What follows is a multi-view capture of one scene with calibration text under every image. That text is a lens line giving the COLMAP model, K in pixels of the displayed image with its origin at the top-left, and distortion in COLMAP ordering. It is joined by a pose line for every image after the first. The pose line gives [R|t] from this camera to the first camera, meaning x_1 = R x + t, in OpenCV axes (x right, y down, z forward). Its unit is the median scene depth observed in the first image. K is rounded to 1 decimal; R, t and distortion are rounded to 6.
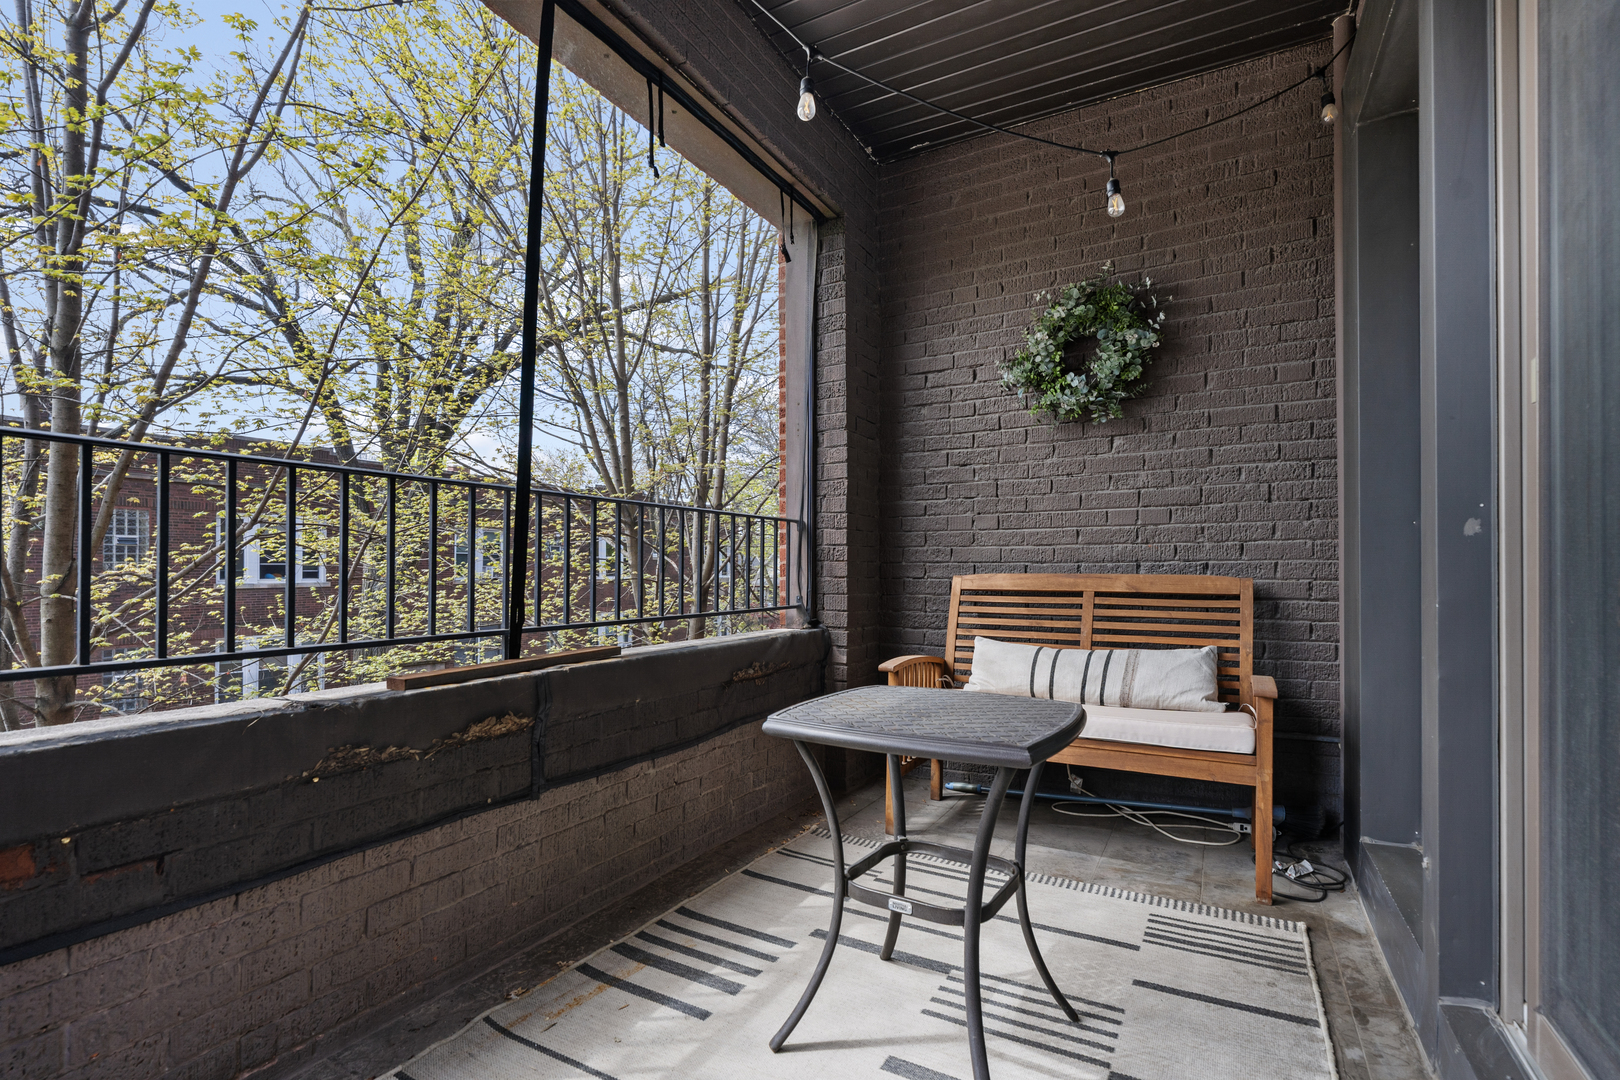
lens RADIAL K [[753.3, 0, 810.1], [0, 753.3, 571.3], [0, 0, 1]] dist [-0.002143, 0.000729]
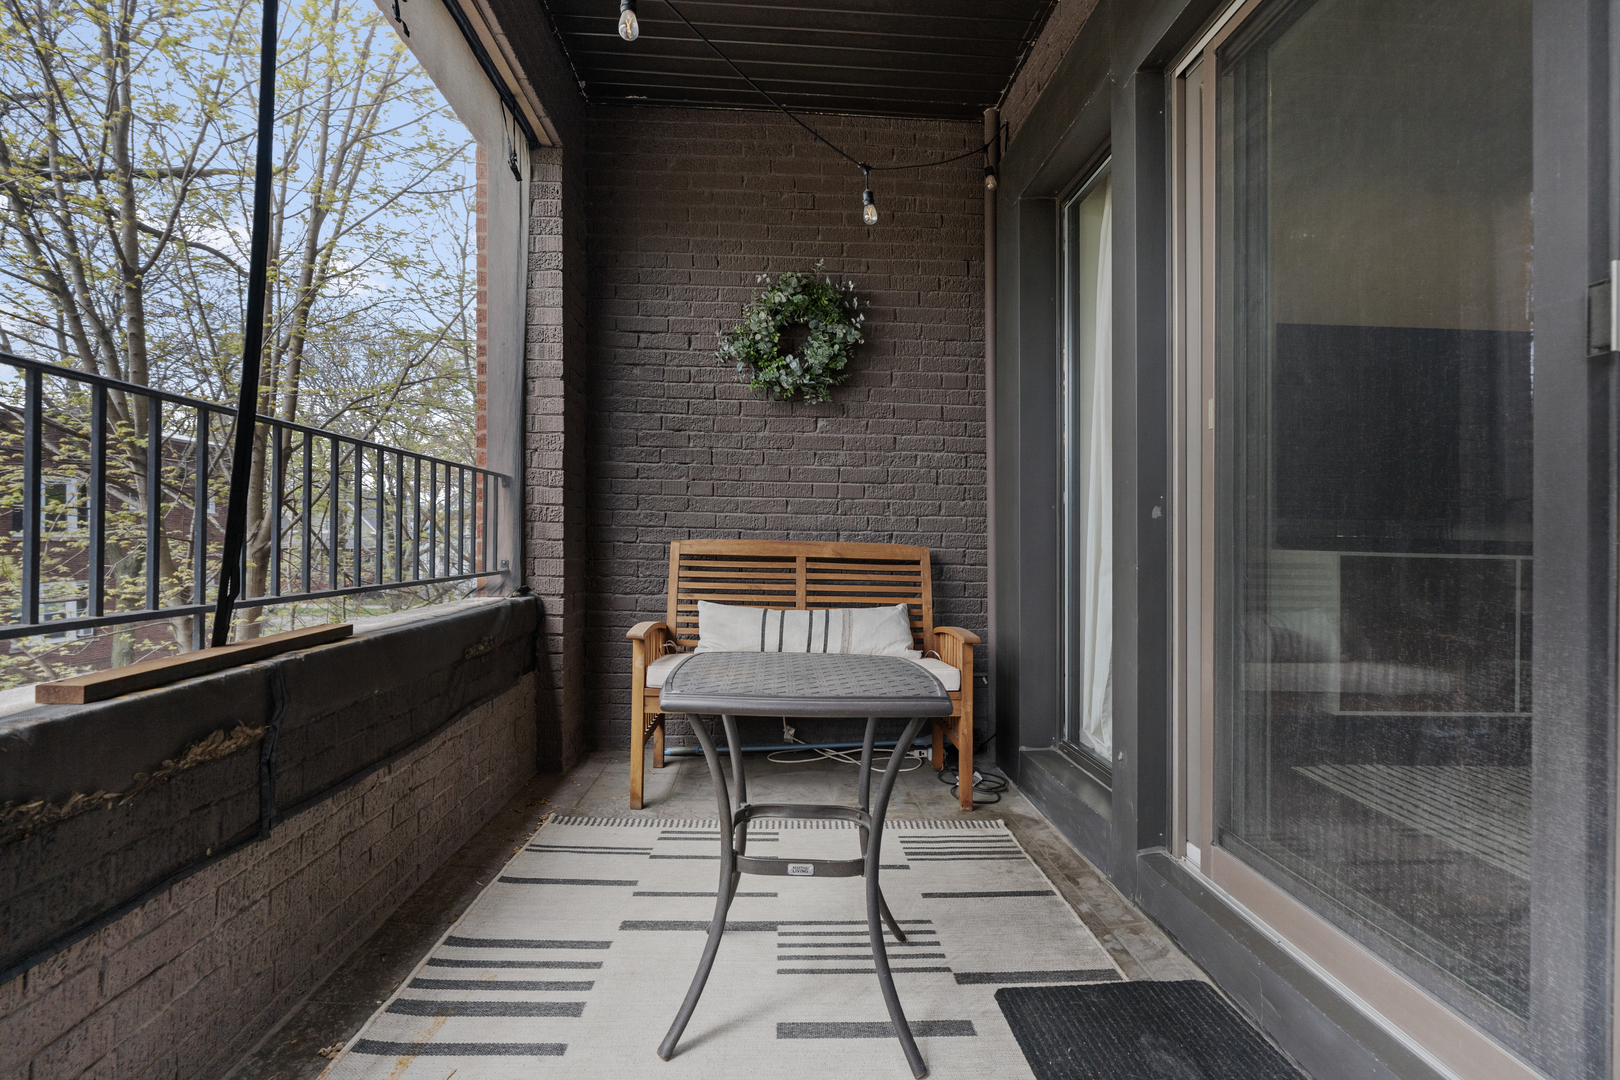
lens RADIAL K [[743.4, 0, 810.0], [0, 743.4, 540.0], [0, 0, 1]] dist [-0.004211, 0.001931]
pose [[0.850291, 0.017815, 0.526011, -0.198029], [-0.019690, 0.999804, -0.002034, 0.004303], [-0.525944, -0.008628, 0.850475, 0.078369]]
